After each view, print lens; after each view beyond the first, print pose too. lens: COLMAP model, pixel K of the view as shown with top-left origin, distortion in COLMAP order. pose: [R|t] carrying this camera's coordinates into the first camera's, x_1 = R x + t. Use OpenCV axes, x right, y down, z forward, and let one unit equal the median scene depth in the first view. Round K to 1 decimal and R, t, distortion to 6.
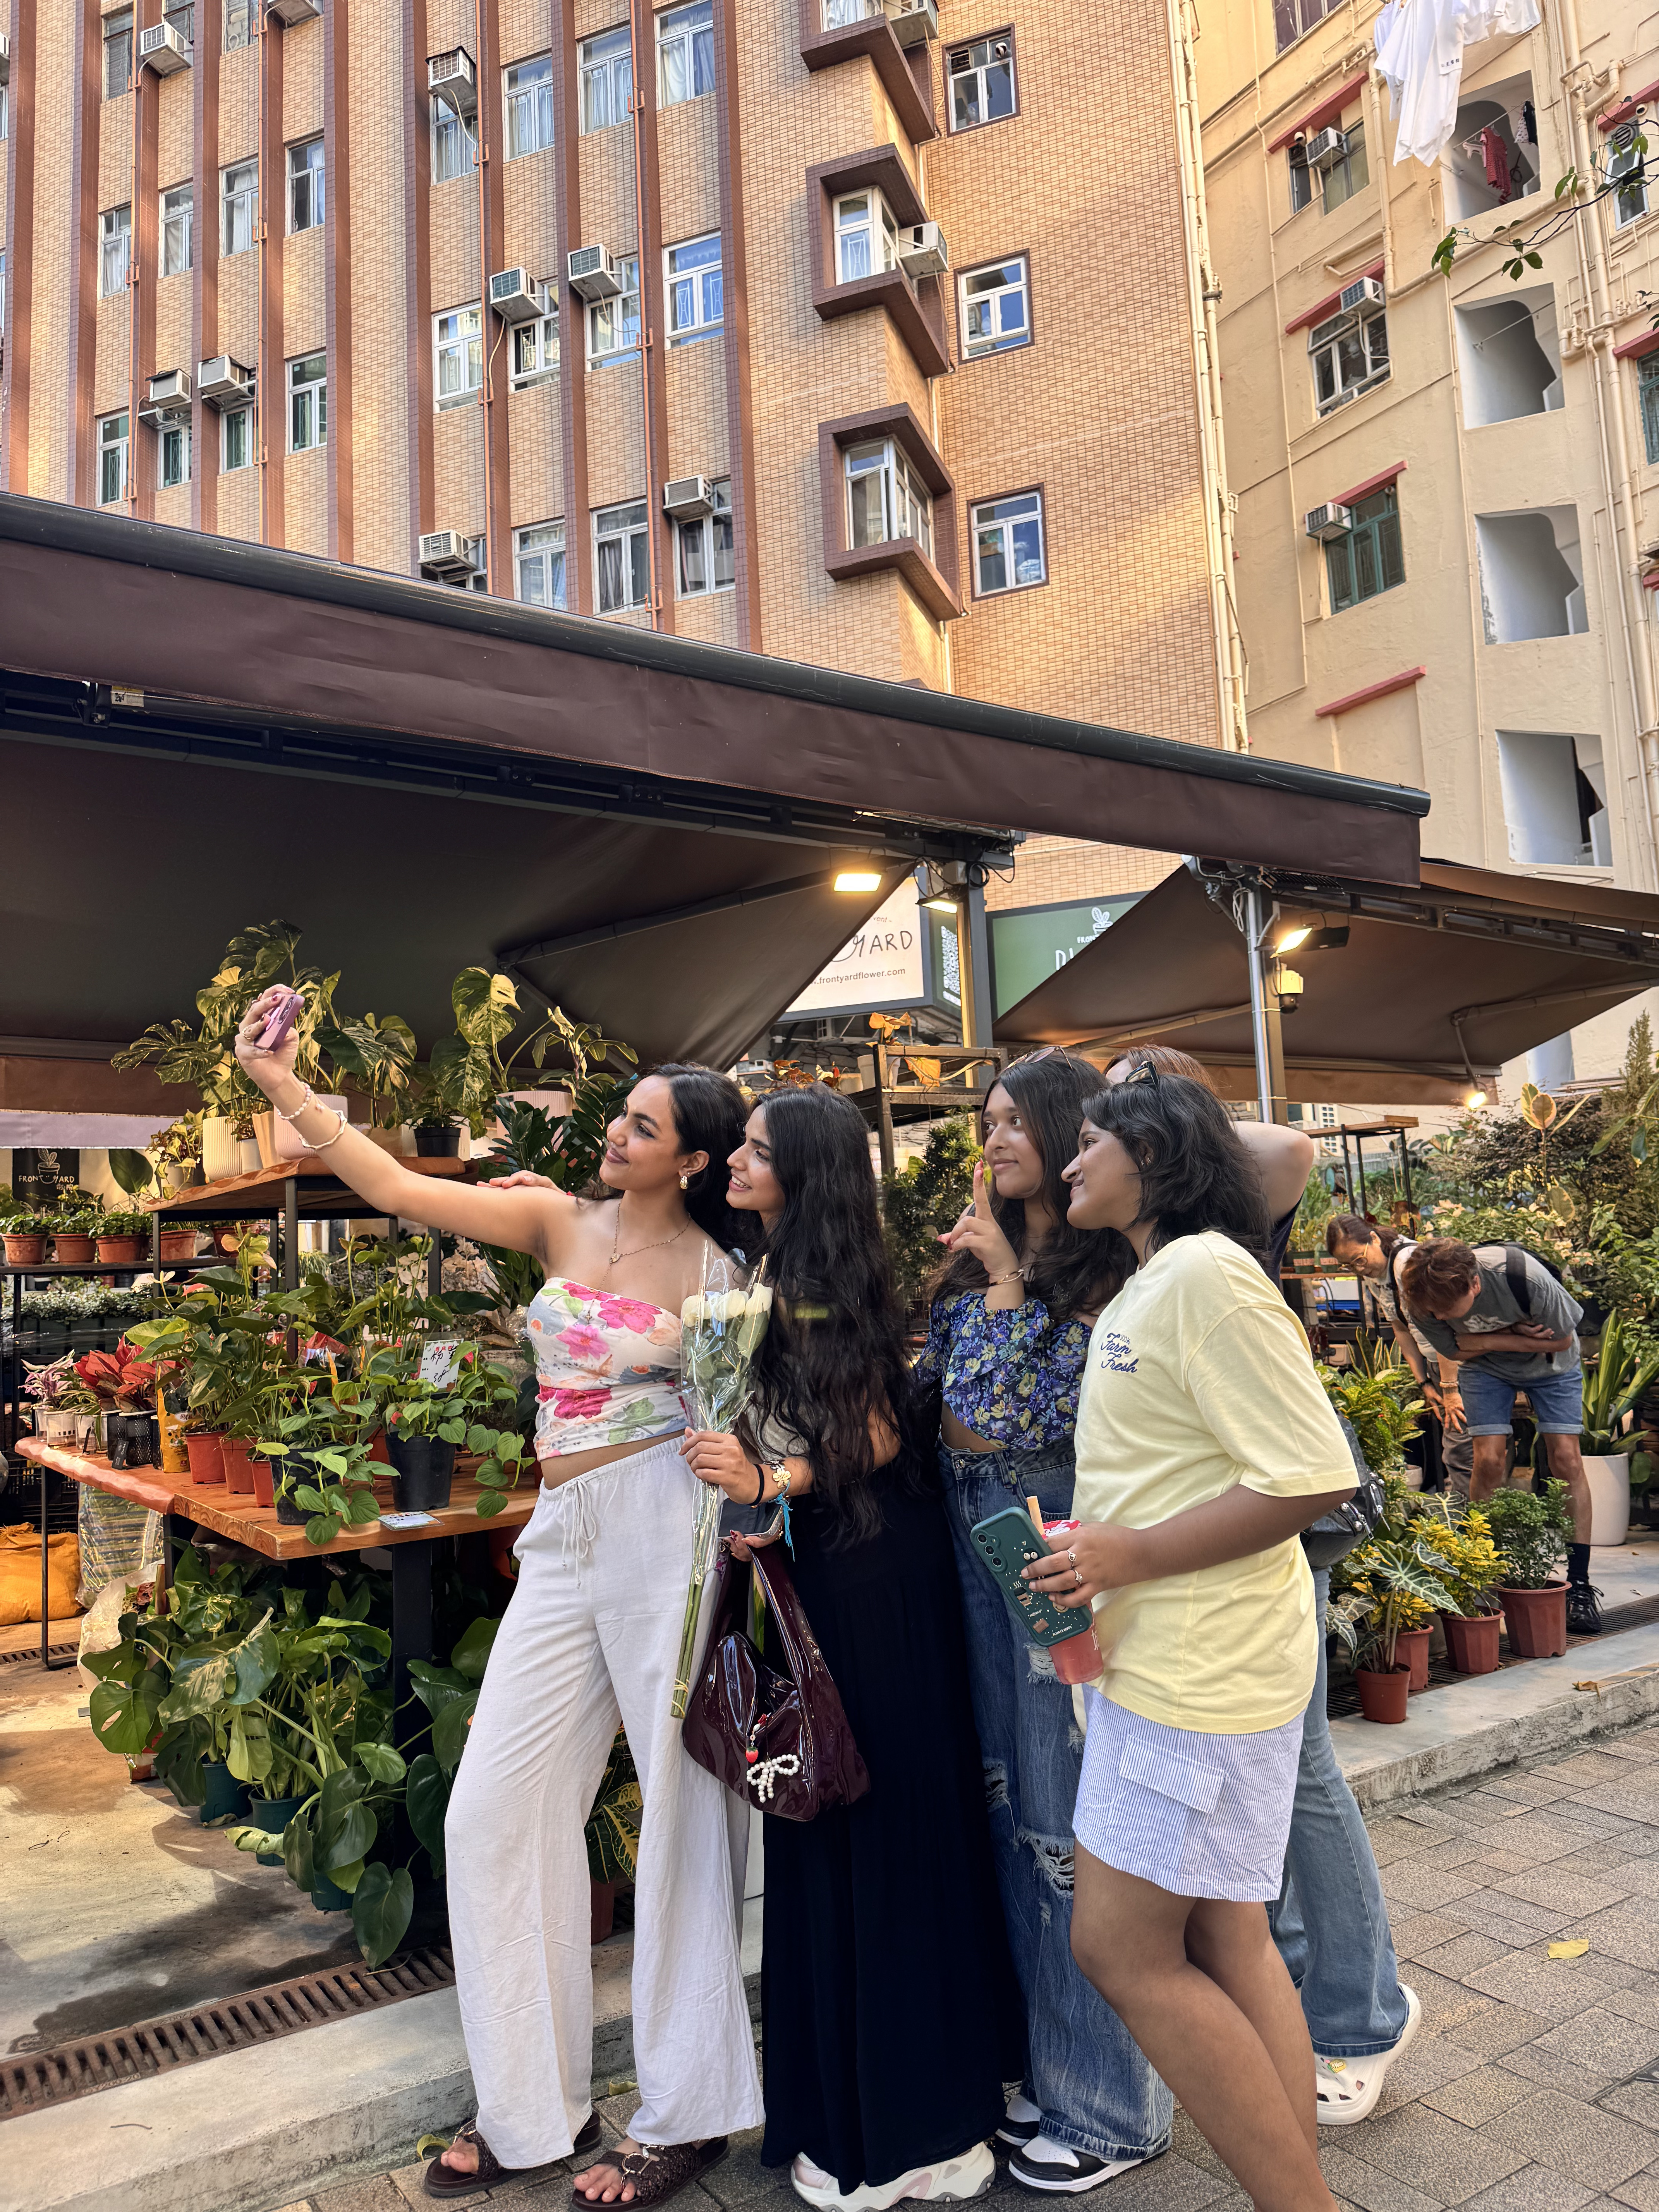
lens RADIAL K [[1551.6, 0, 832.7], [0, 1551.6, 1100.9], [0, 0, 1]] dist [0.003560, -0.013552]
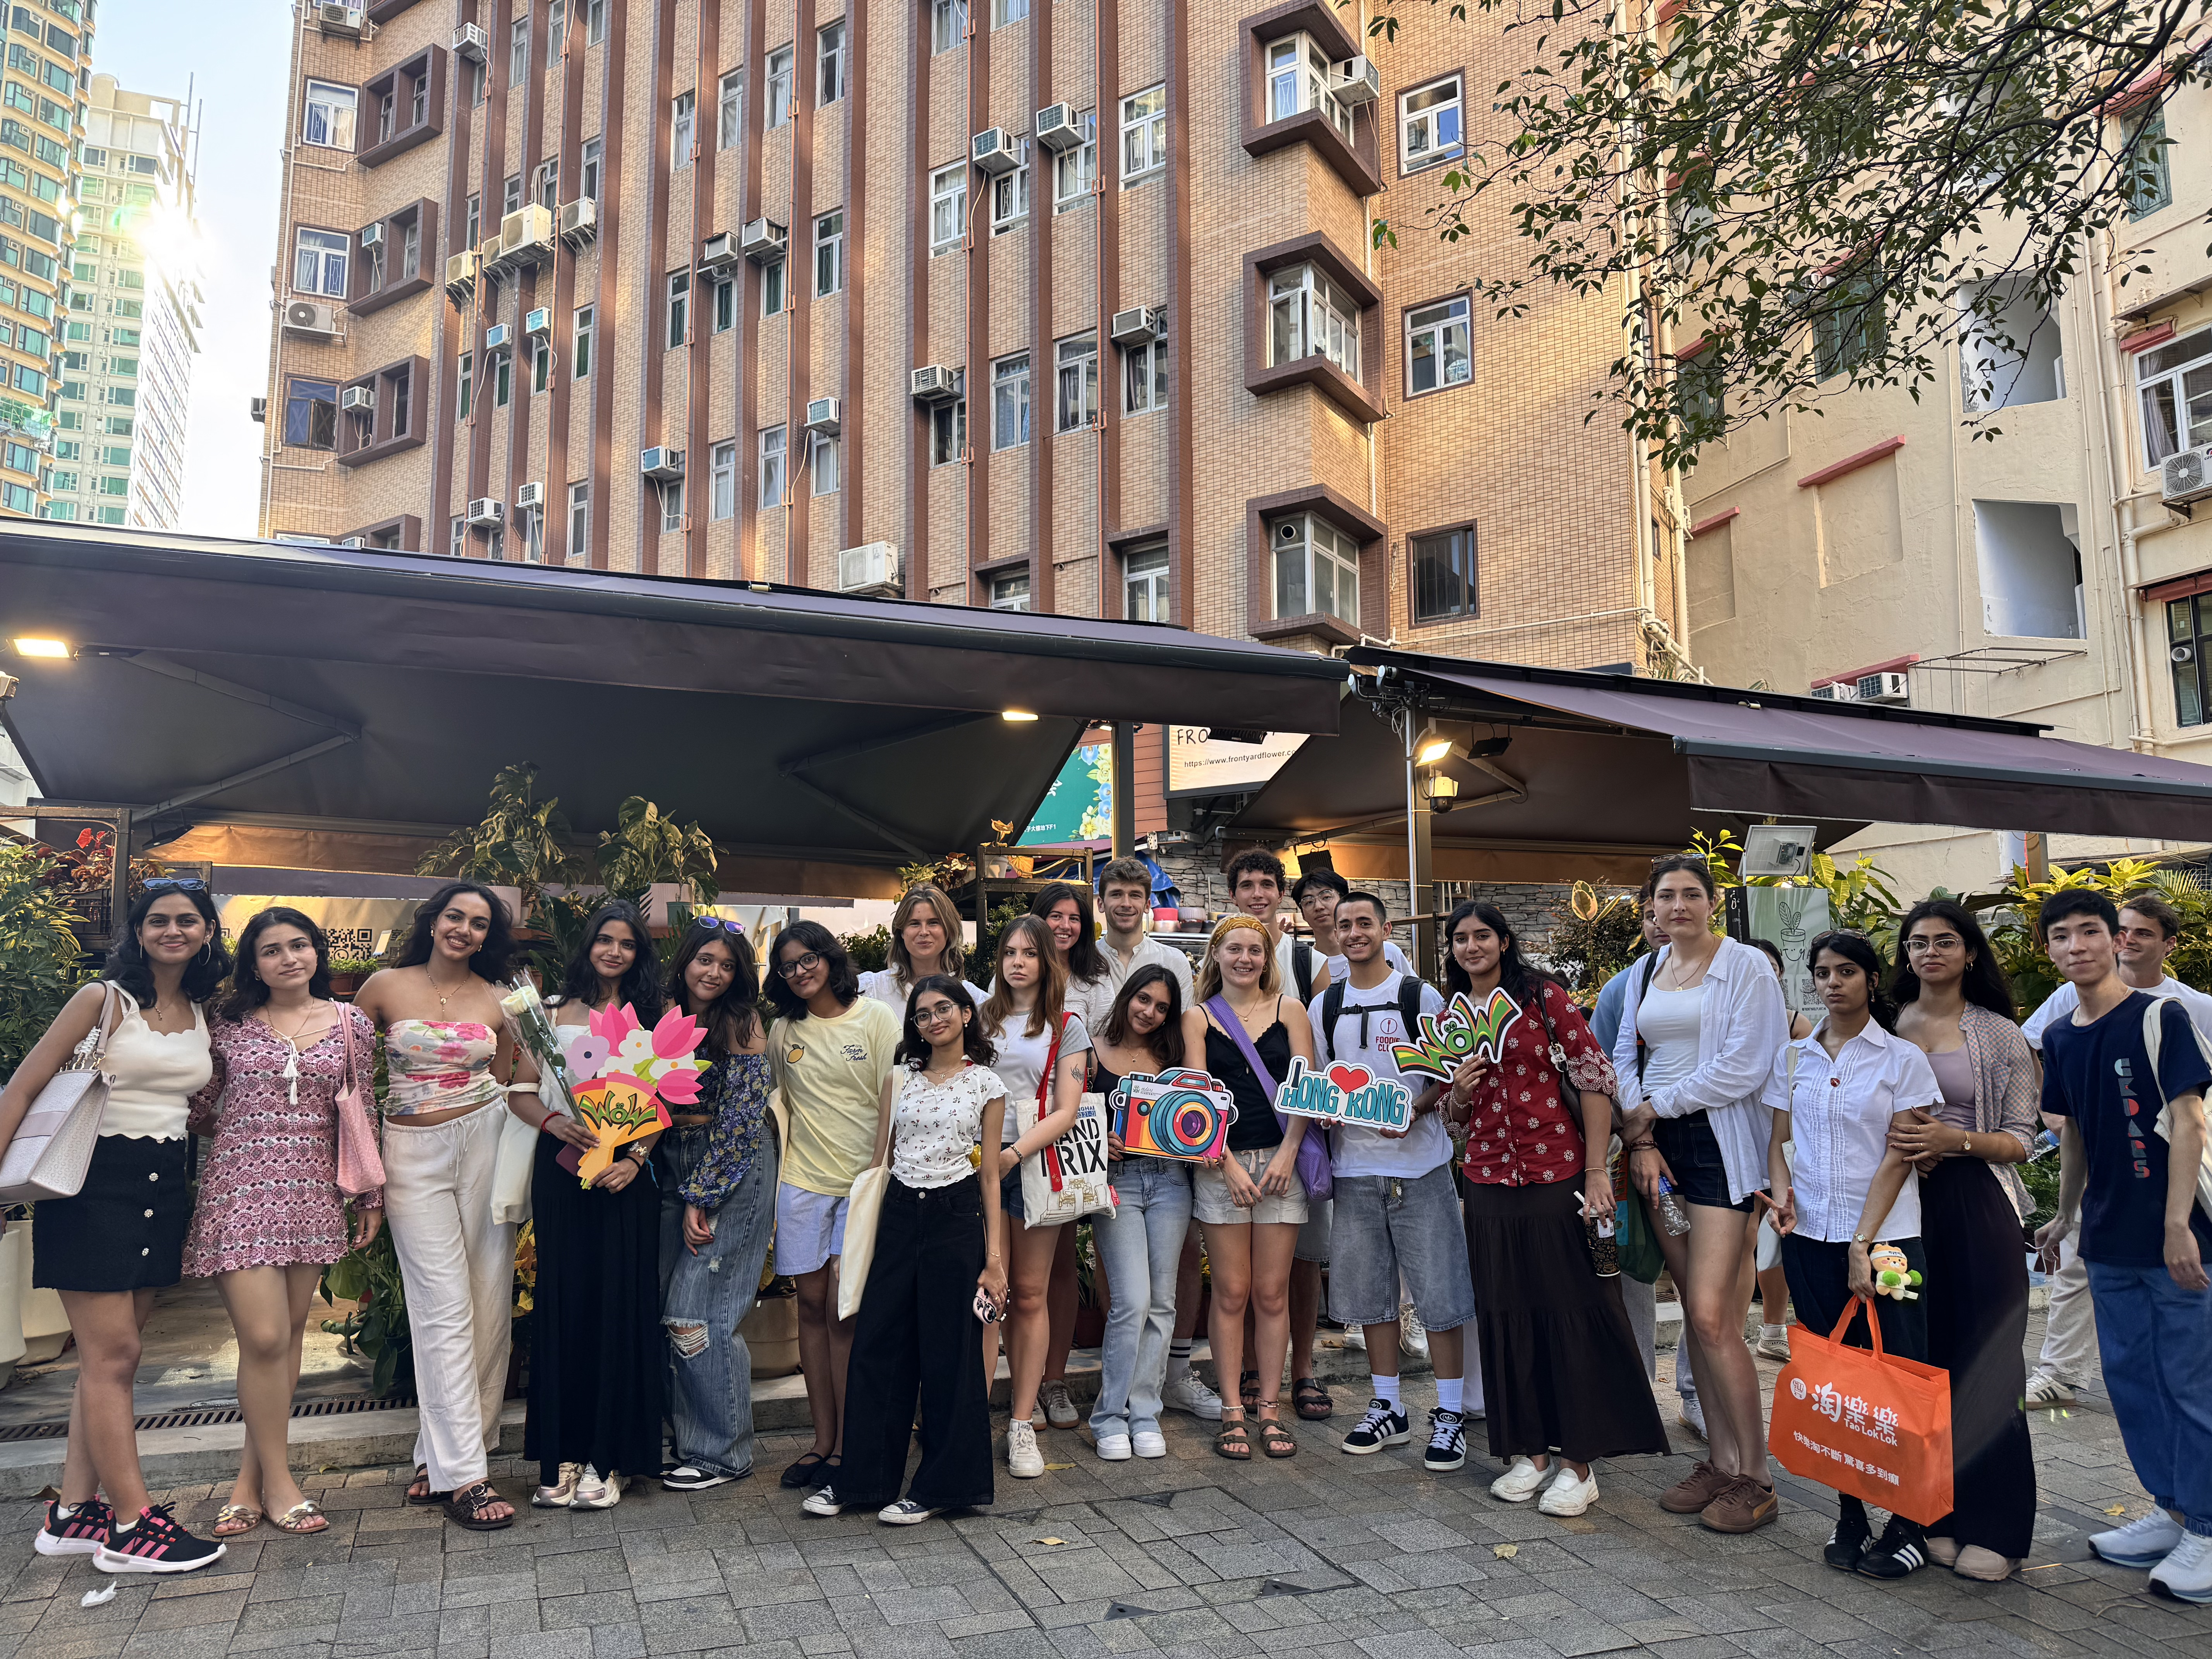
lens RADIAL K [[1551.6, 0, 1106.4], [0, 1551.6, 837.1], [0, 0, 1]] dist [0.003560, -0.013552]
pose [[0.977480, 0.008261, -0.210865, 0.117218], [-0.011473, 0.999836, -0.014010, -0.007650], [0.210715, 0.016114, 0.977415, -0.075882]]
